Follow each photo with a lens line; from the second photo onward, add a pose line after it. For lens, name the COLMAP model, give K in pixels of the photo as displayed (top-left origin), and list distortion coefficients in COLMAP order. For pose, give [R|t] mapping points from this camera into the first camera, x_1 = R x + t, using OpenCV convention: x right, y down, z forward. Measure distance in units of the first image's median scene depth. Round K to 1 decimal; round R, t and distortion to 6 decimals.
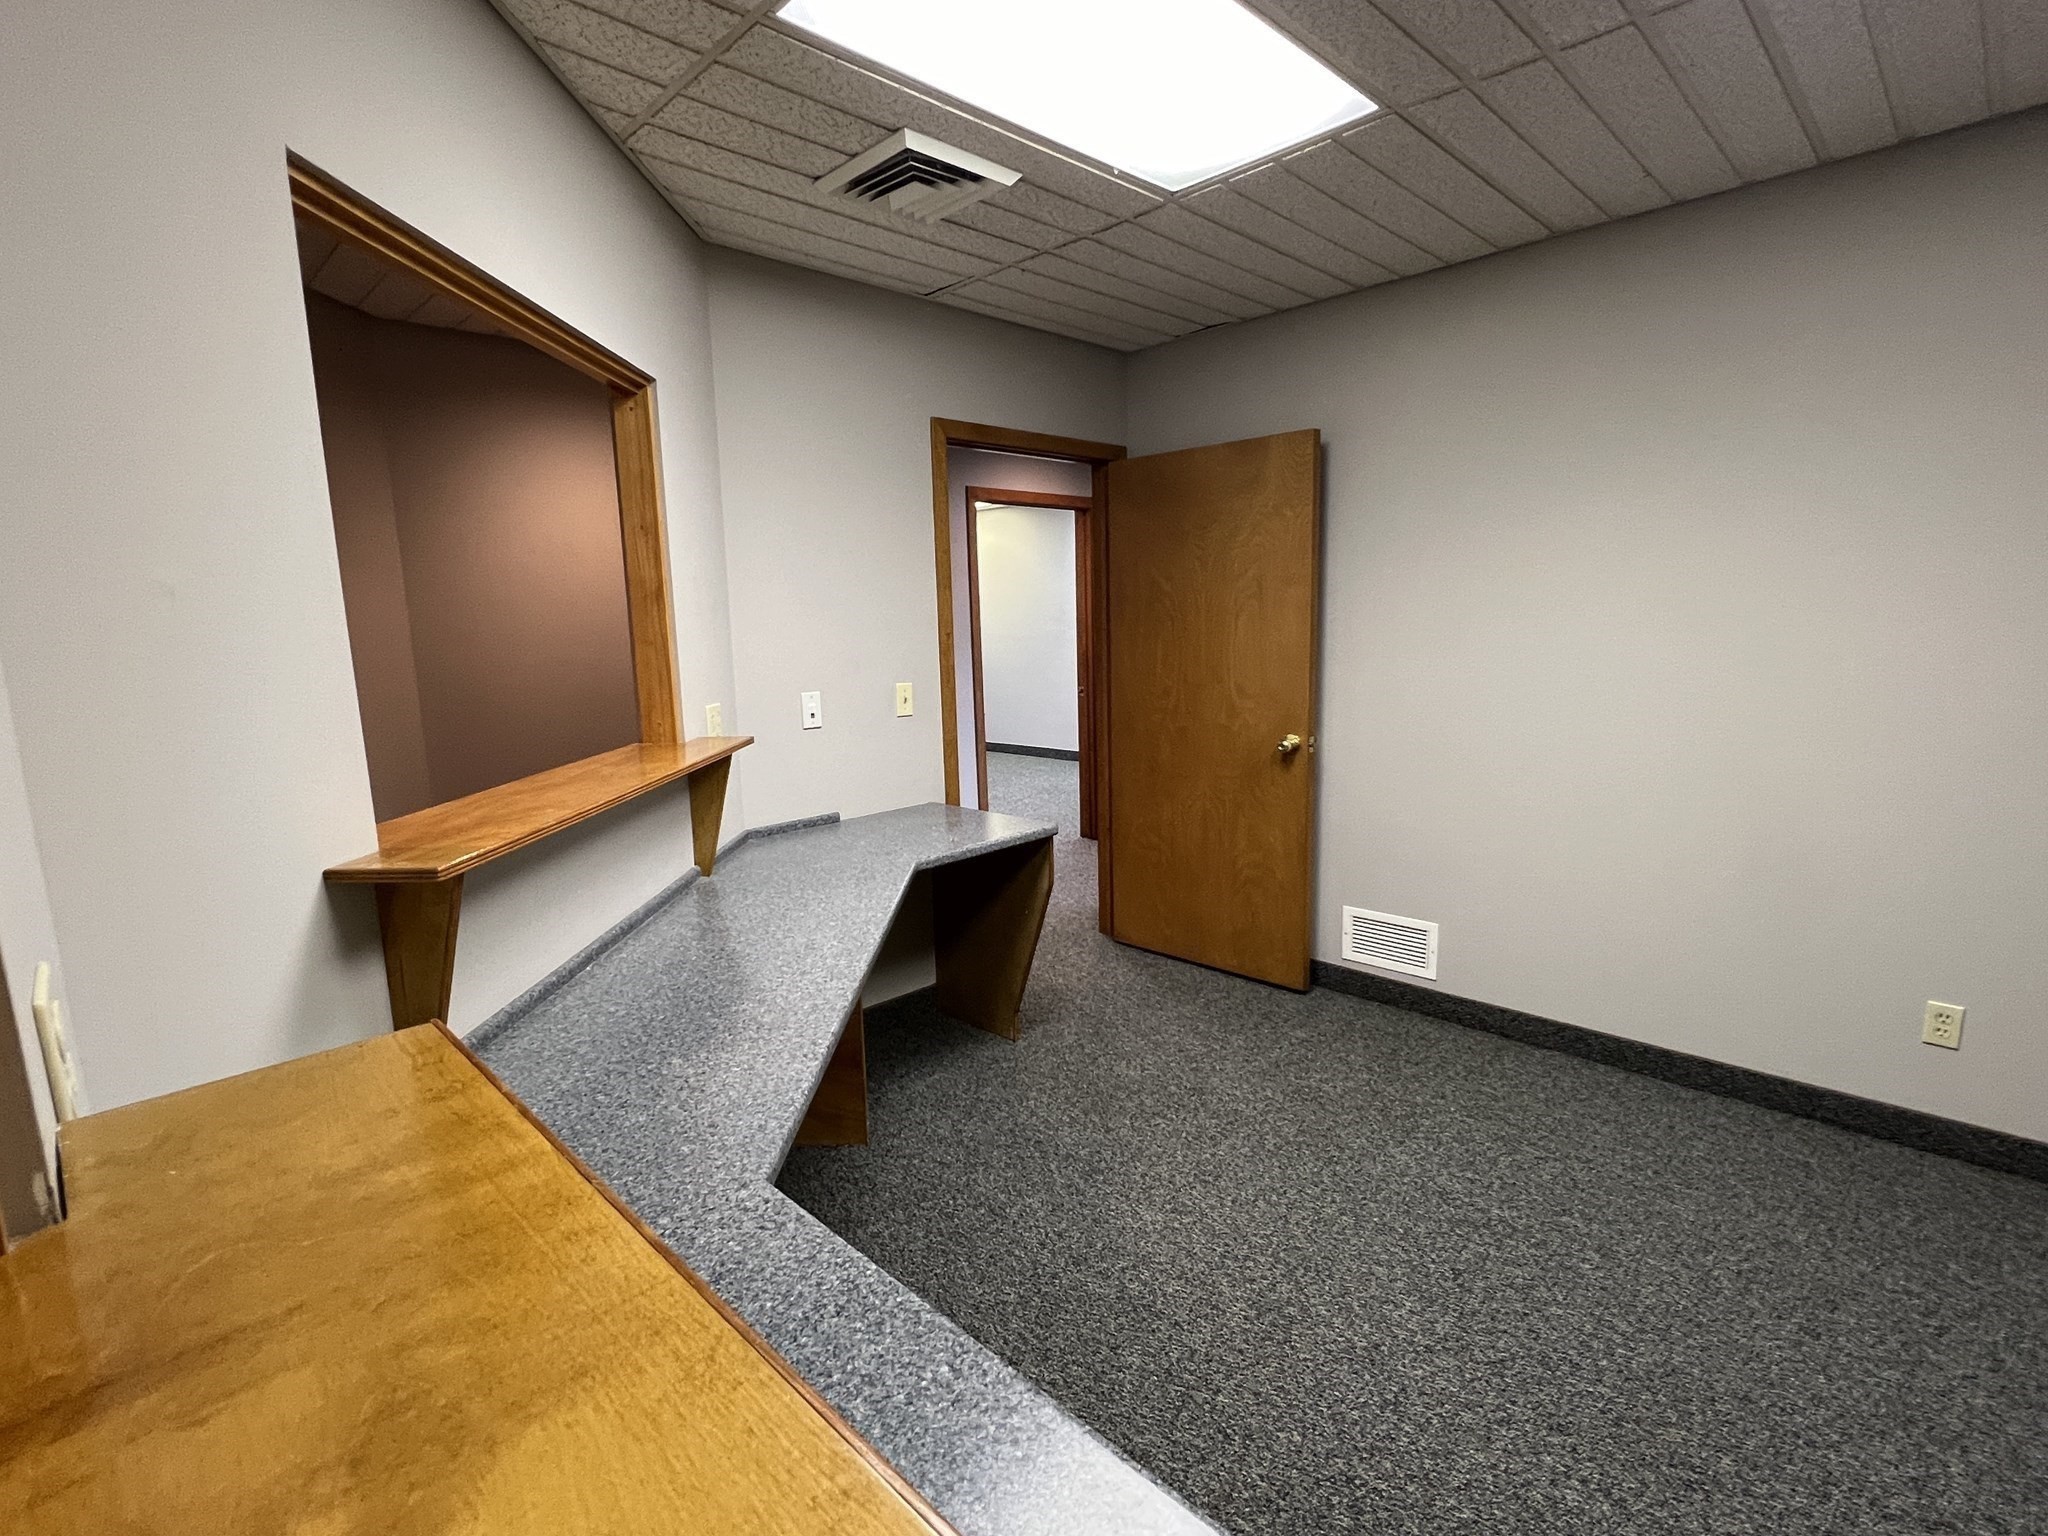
lens RADIAL K [[975.2, 0, 1025.4], [0, 975.2, 772.2], [0, 0, 1]] dist [0.003064, 0.000032]
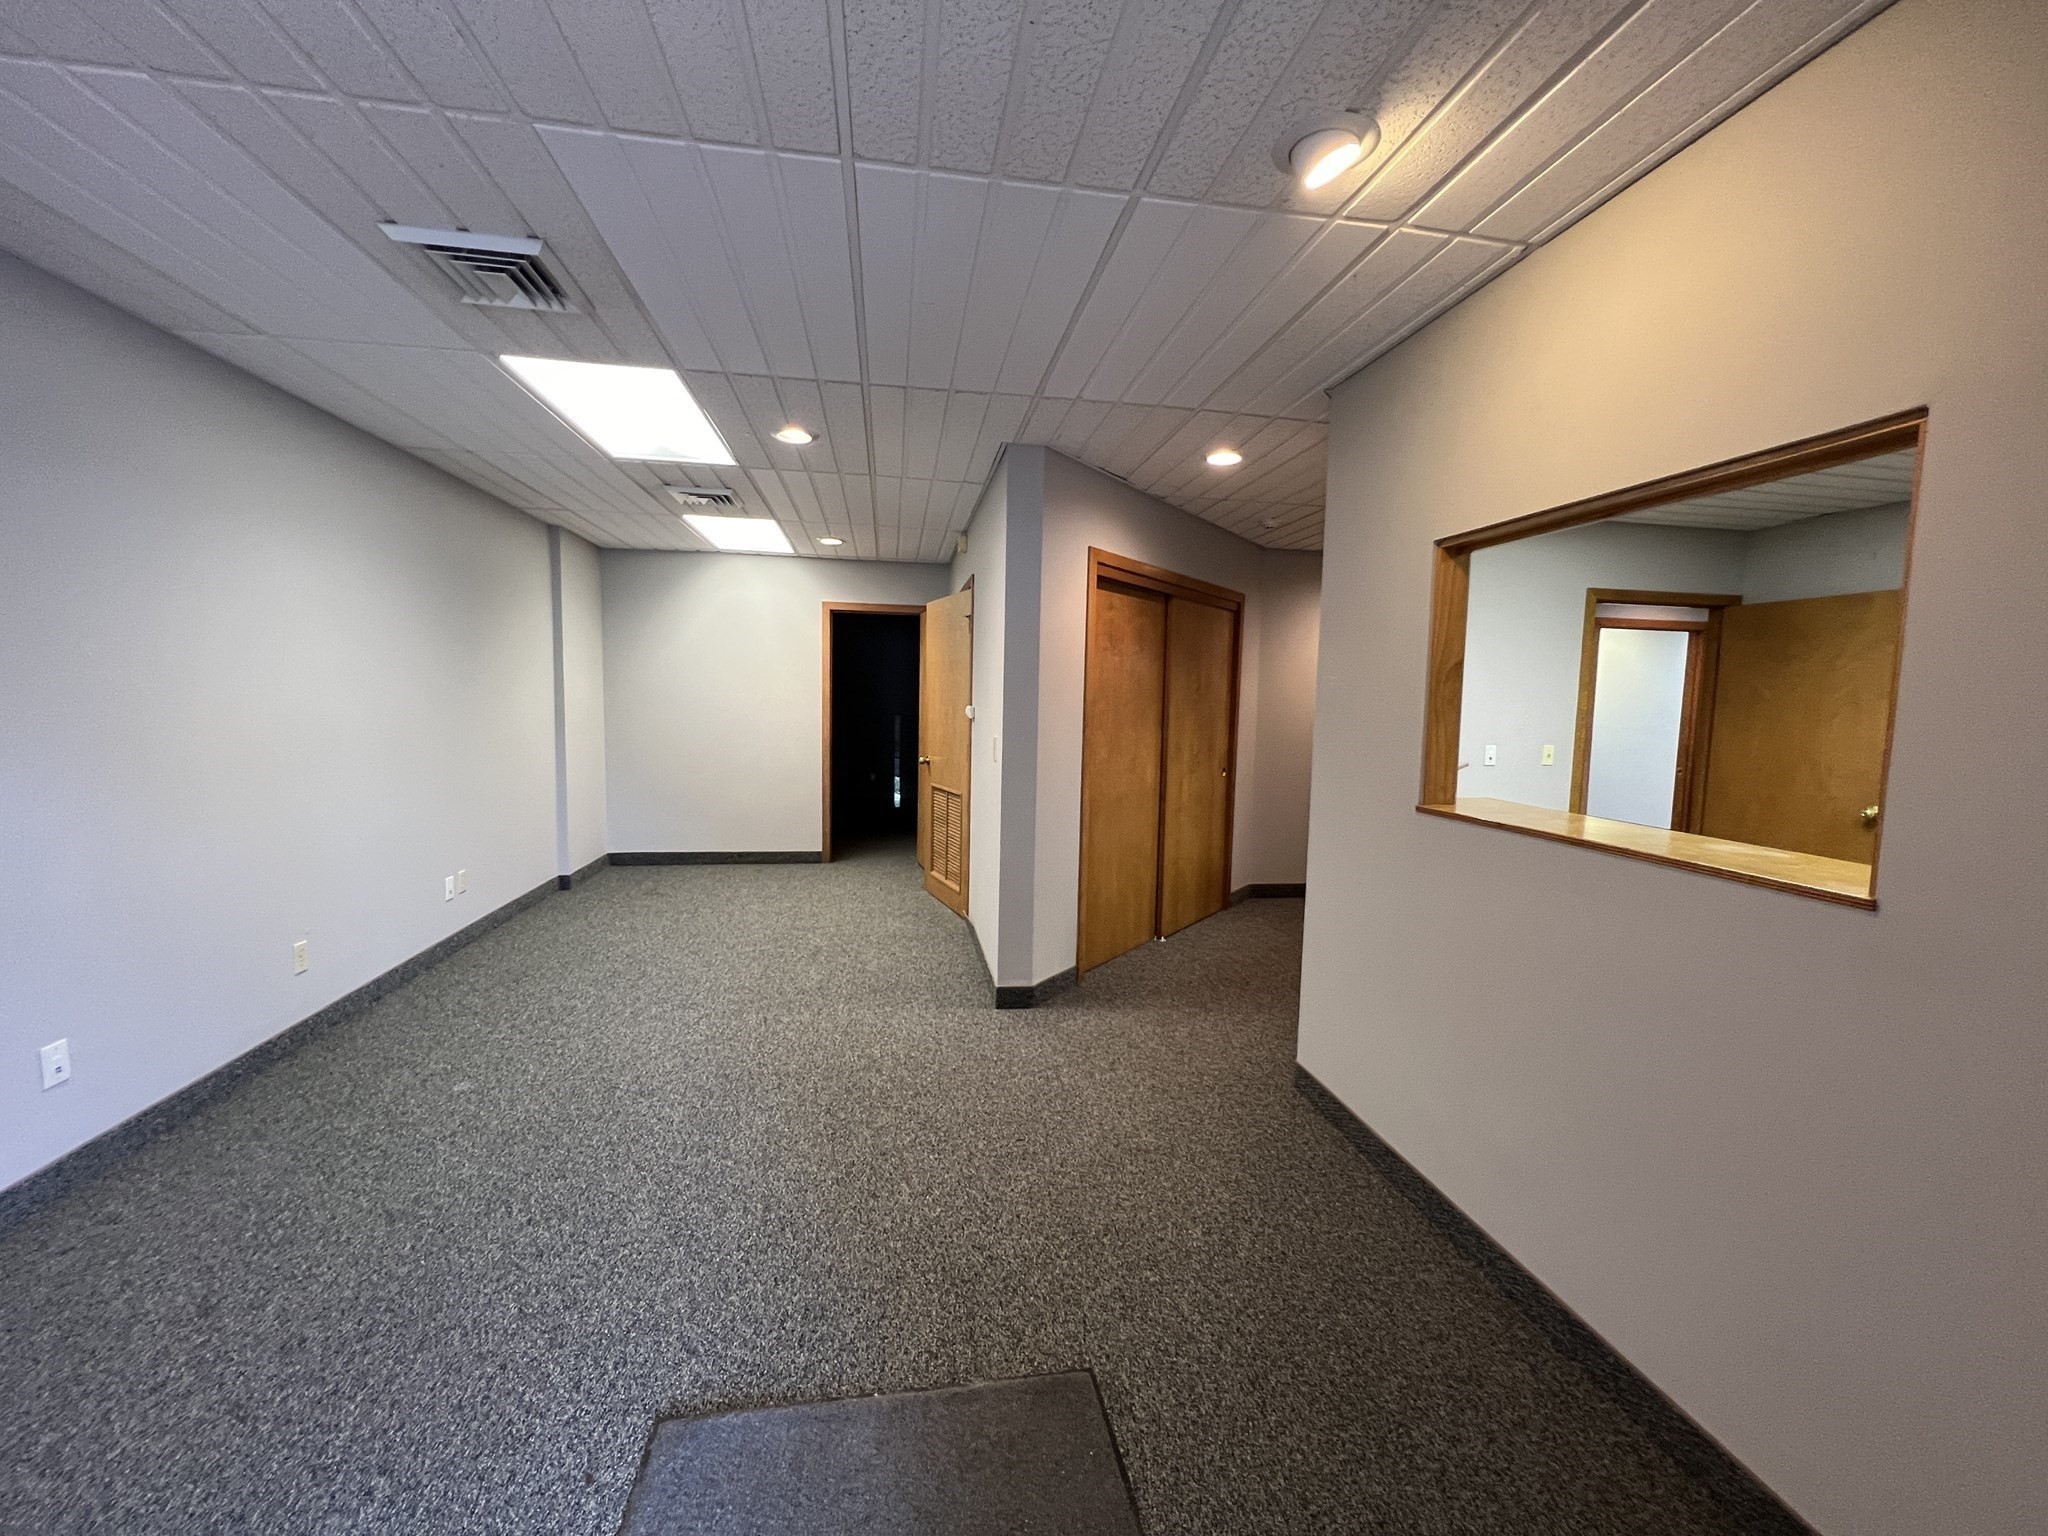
lens RADIAL K [[826.0, 0, 1027.4], [0, 826.0, 765.6], [0, 0, 1]] dist [-0.002575, -0.000275]
pose [[0.819911, 0.097682, -0.564097, -0.051284], [-0.129411, 0.991455, -0.016413, 0.072751], [0.557673, 0.086458, 0.825546, -0.588635]]
